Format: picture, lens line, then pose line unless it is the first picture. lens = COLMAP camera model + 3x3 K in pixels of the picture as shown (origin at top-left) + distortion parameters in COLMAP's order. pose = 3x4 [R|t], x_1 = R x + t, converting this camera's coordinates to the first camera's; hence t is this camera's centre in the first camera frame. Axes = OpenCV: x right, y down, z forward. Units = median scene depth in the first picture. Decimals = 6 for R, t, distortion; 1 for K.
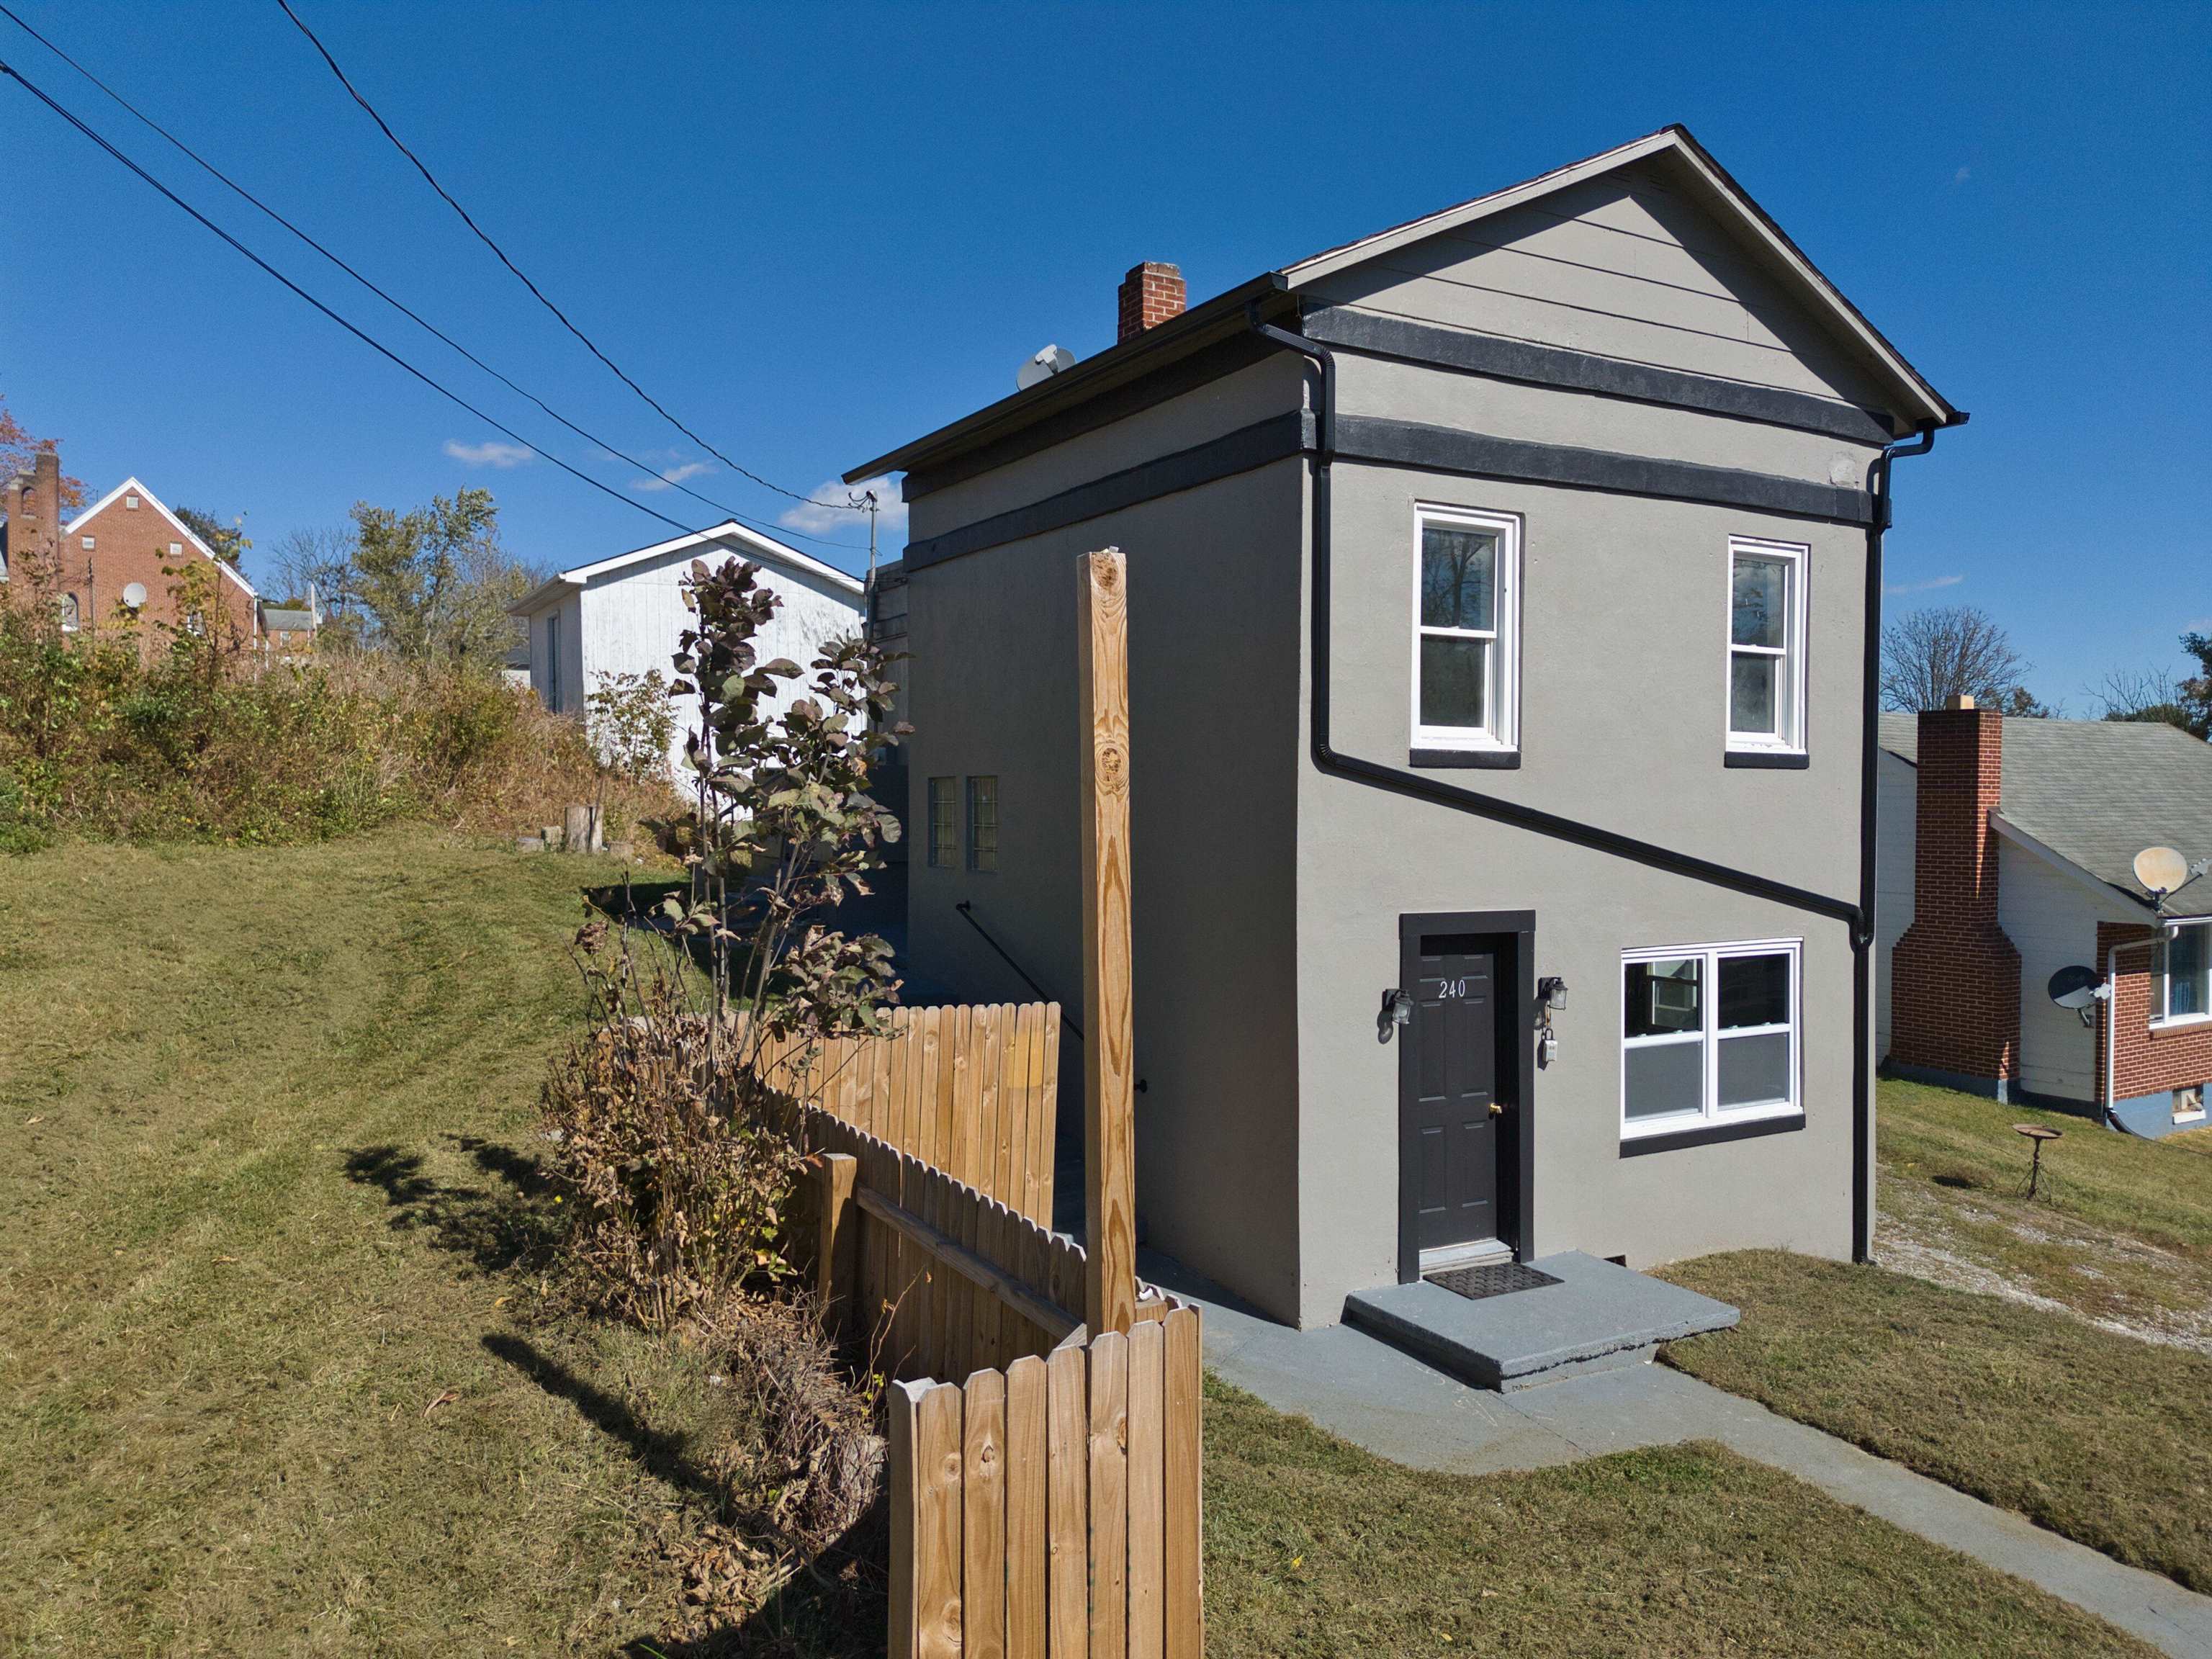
lens RADIAL K [[1547.4, 0, 1106.0], [0, 1547.4, 829.5], [0, 0, 1]] dist [0.076659, -0.075061]
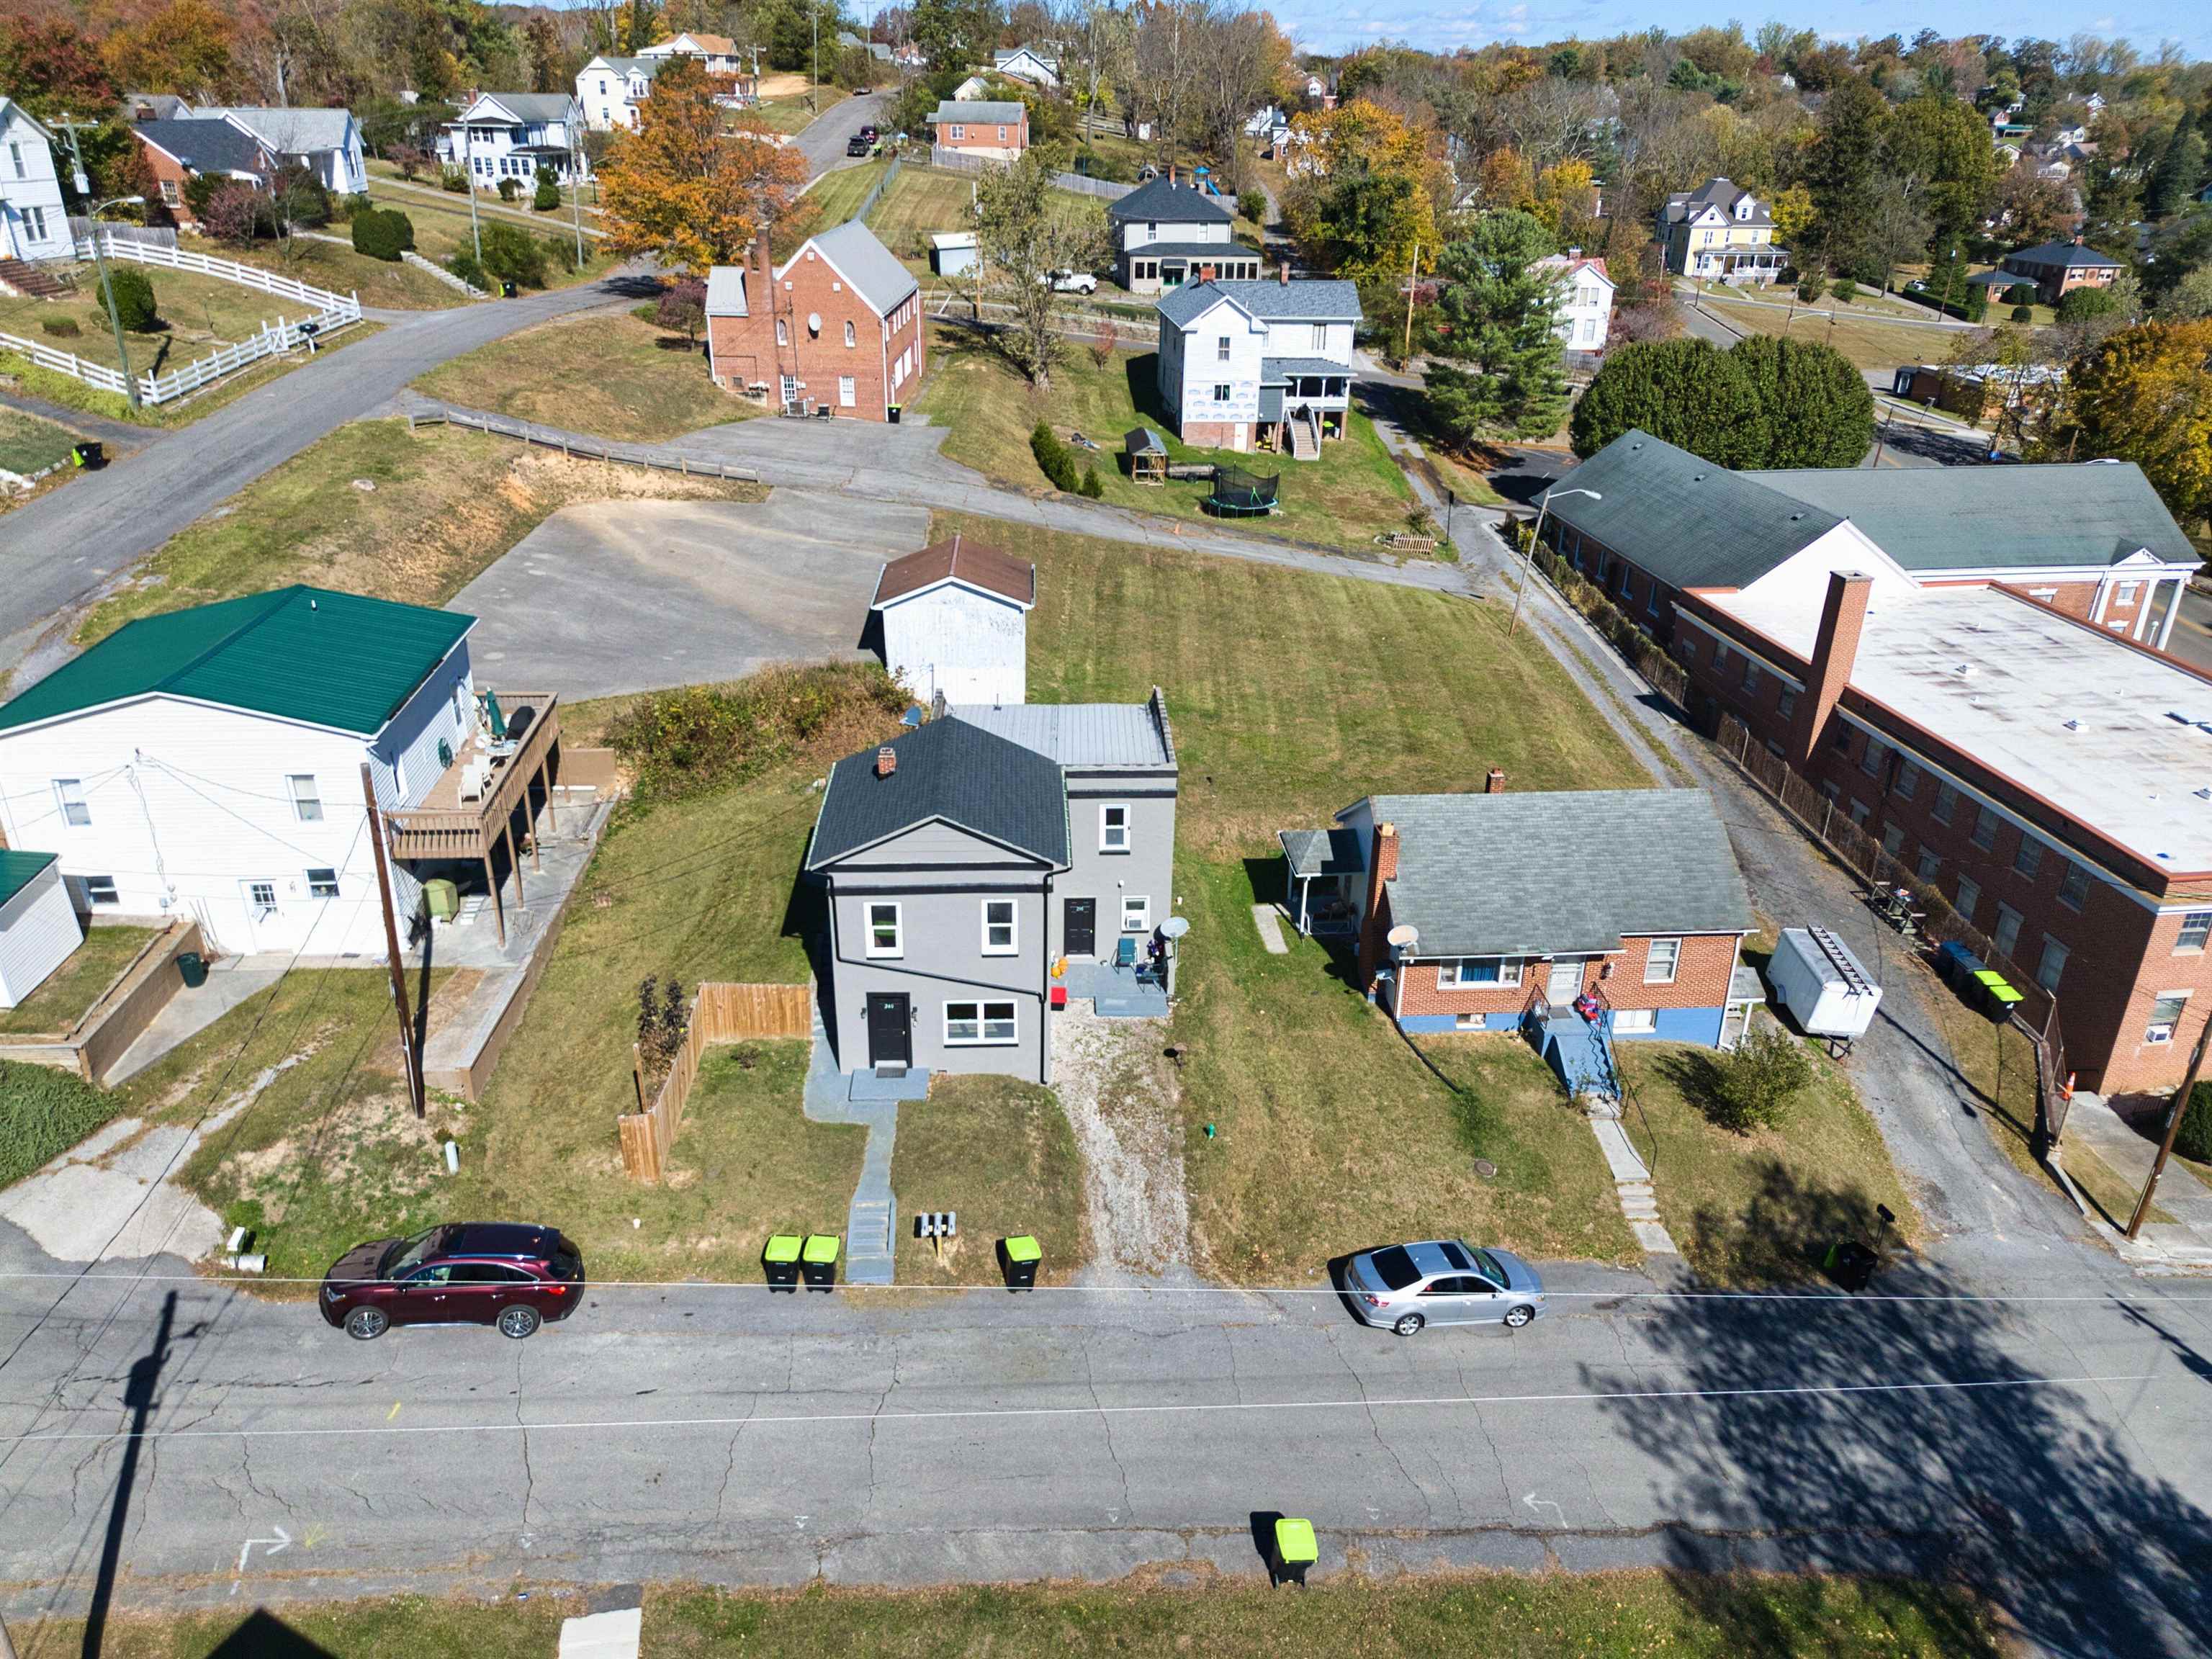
lens RADIAL K [[1547.4, 0, 1106.0], [0, 1547.4, 829.5], [0, 0, 1]] dist [0.076659, -0.075061]
pose [[0.887681, 0.205035, -0.412290, 2.170012], [-0.021413, 0.912802, 0.407840, -1.862316], [0.459961, -0.353204, 0.814668, -1.742733]]
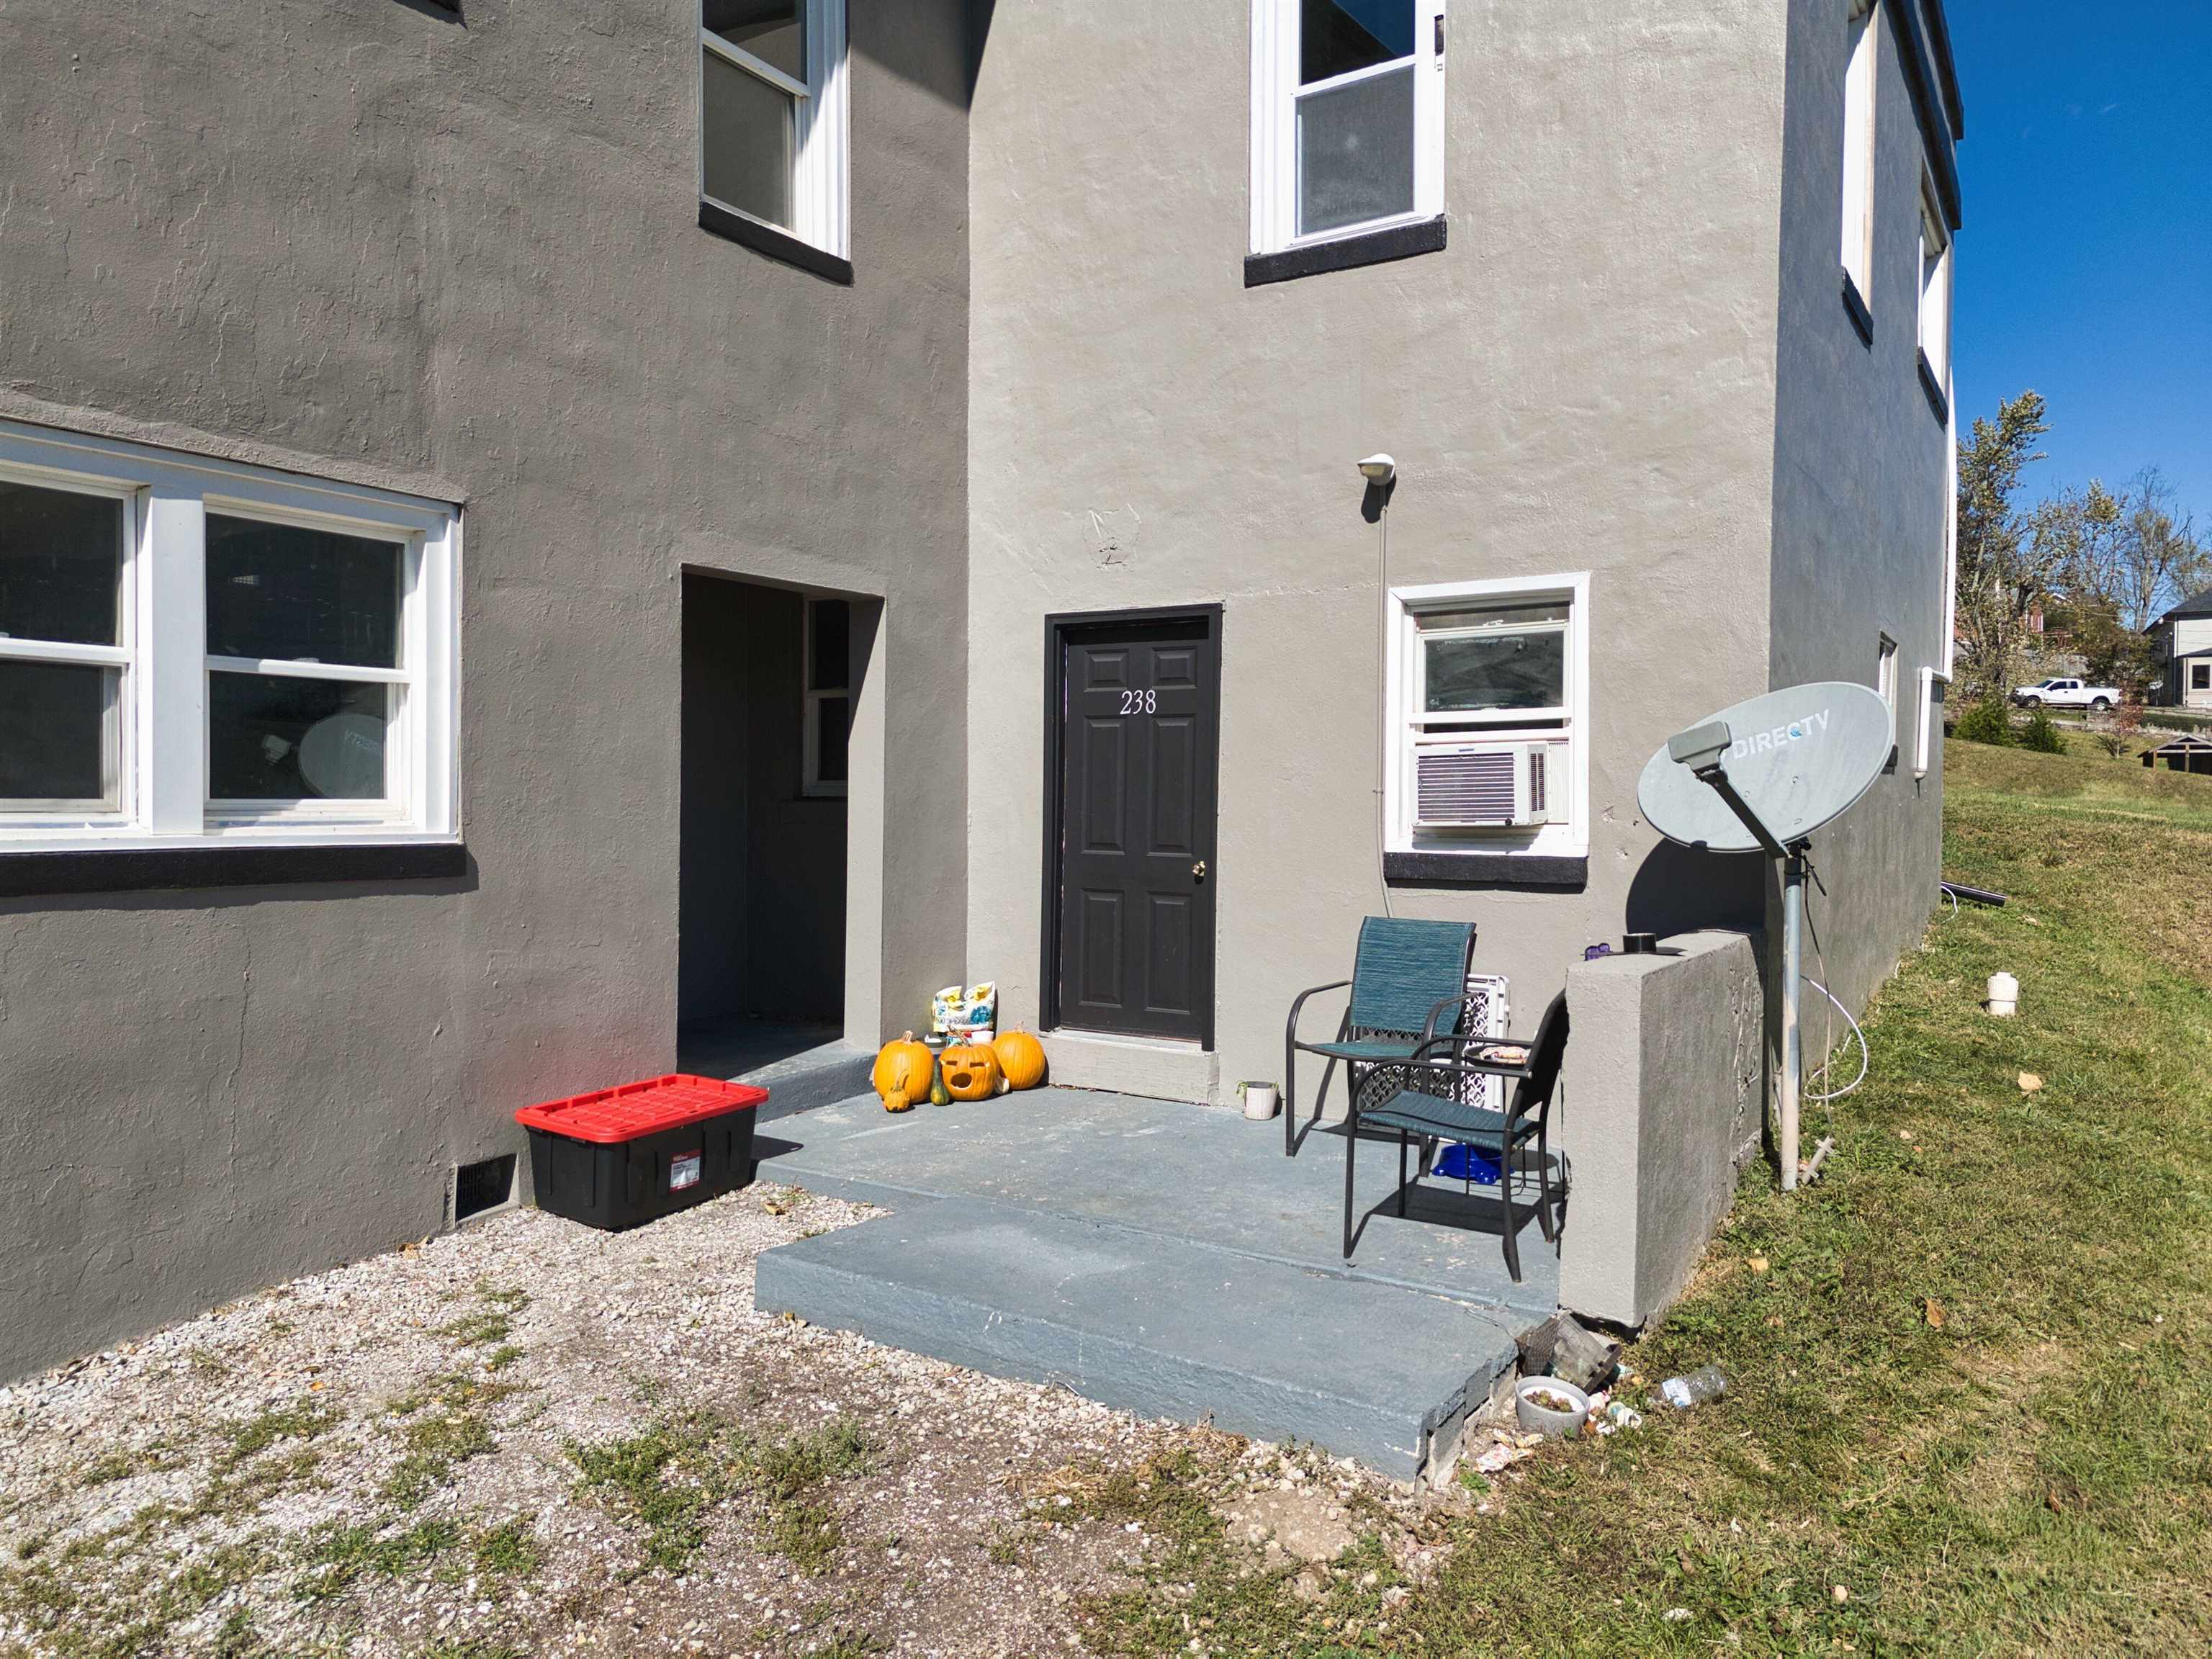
lens RADIAL K [[1547.4, 0, 1106.0], [0, 1547.4, 829.5], [0, 0, 1]] dist [0.076659, -0.075061]
pose [[0.465733, 0.016853, -0.884765, 0.957622], [-0.021802, 0.999734, 0.007567, 0.161317], [0.884657, 0.015766, 0.465976, 1.348383]]
